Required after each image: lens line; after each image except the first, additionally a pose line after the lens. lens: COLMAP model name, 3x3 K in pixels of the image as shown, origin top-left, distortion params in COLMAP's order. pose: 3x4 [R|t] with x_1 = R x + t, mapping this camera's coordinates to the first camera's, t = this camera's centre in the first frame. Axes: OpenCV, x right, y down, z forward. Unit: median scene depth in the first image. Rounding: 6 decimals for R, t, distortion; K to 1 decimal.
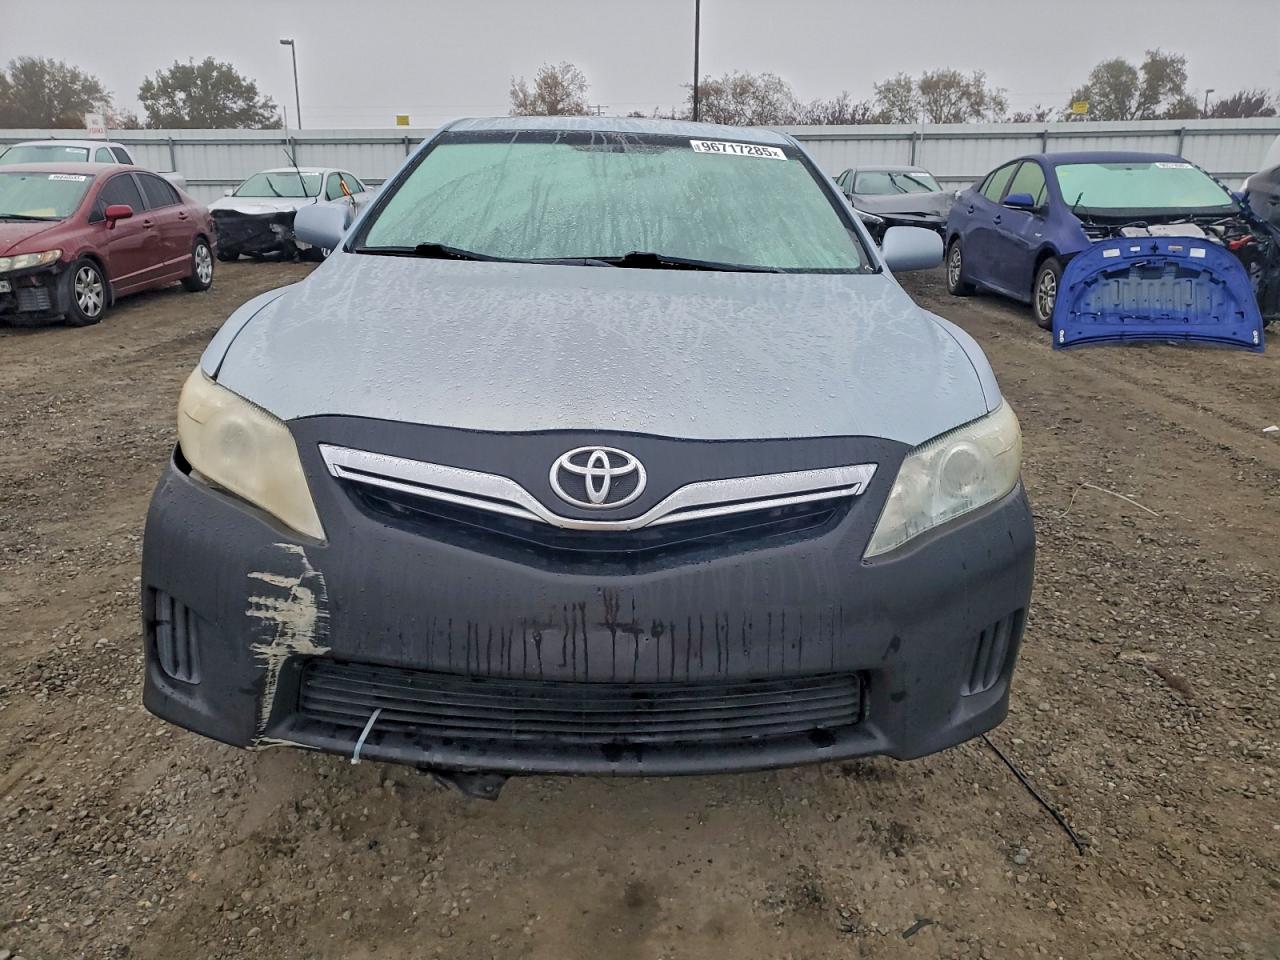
lens RADIAL K [[1046.8, 0, 633.8], [0, 1046.8, 469.6], [0, 0, 1]] dist [0.038189, 0.000420]
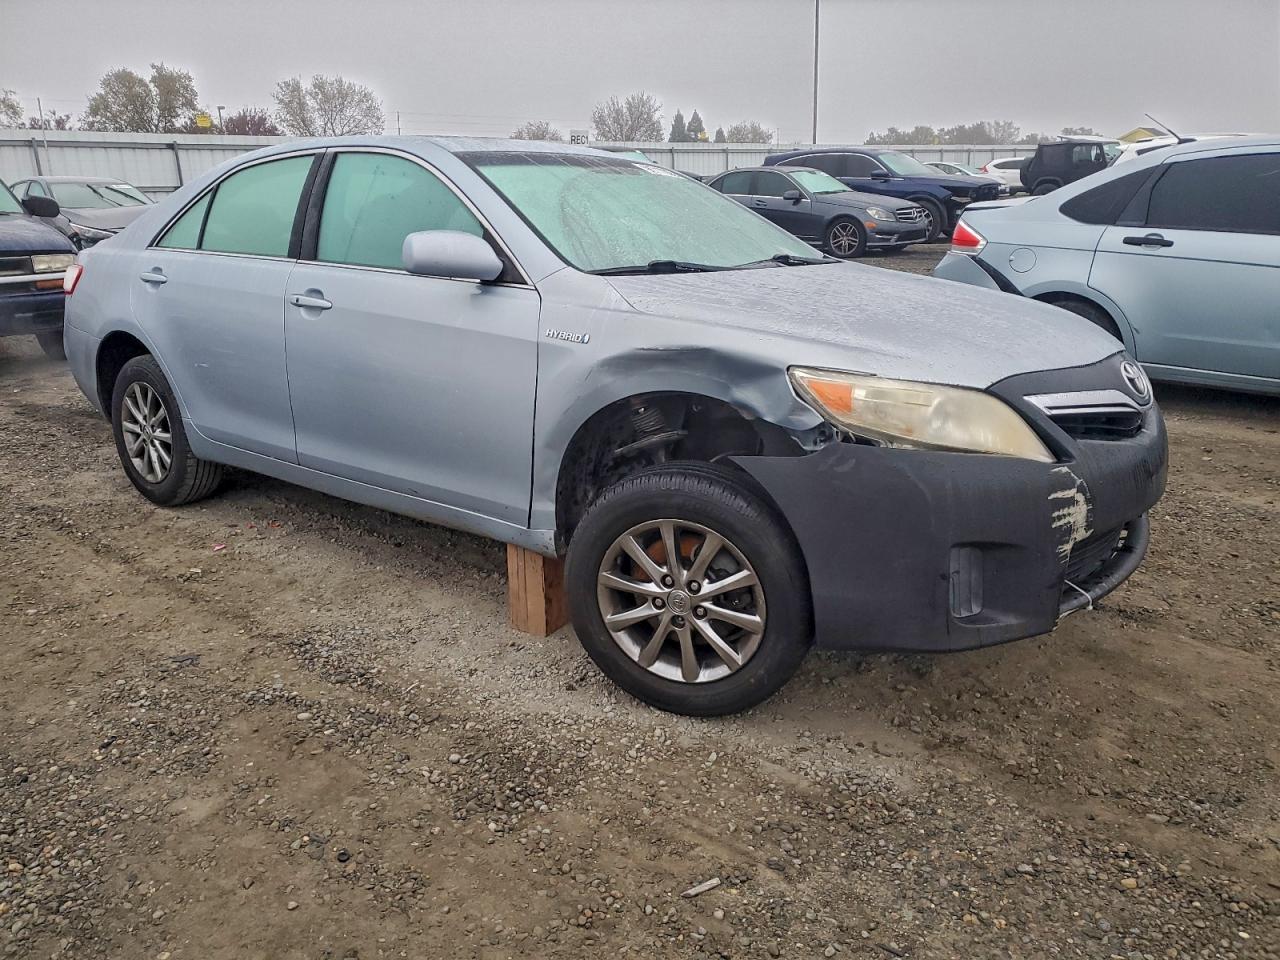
lens RADIAL K [[1046.8, 0, 641.4], [0, 1046.8, 474.9], [0, 0, 1]] dist [0.038189, 0.000420]
pose [[0.591628, -0.226104, 0.773856, -0.119203], [0.228532, 0.967530, 0.107974, -0.013350], [-0.773143, 0.112971, 0.624090, 0.039576]]
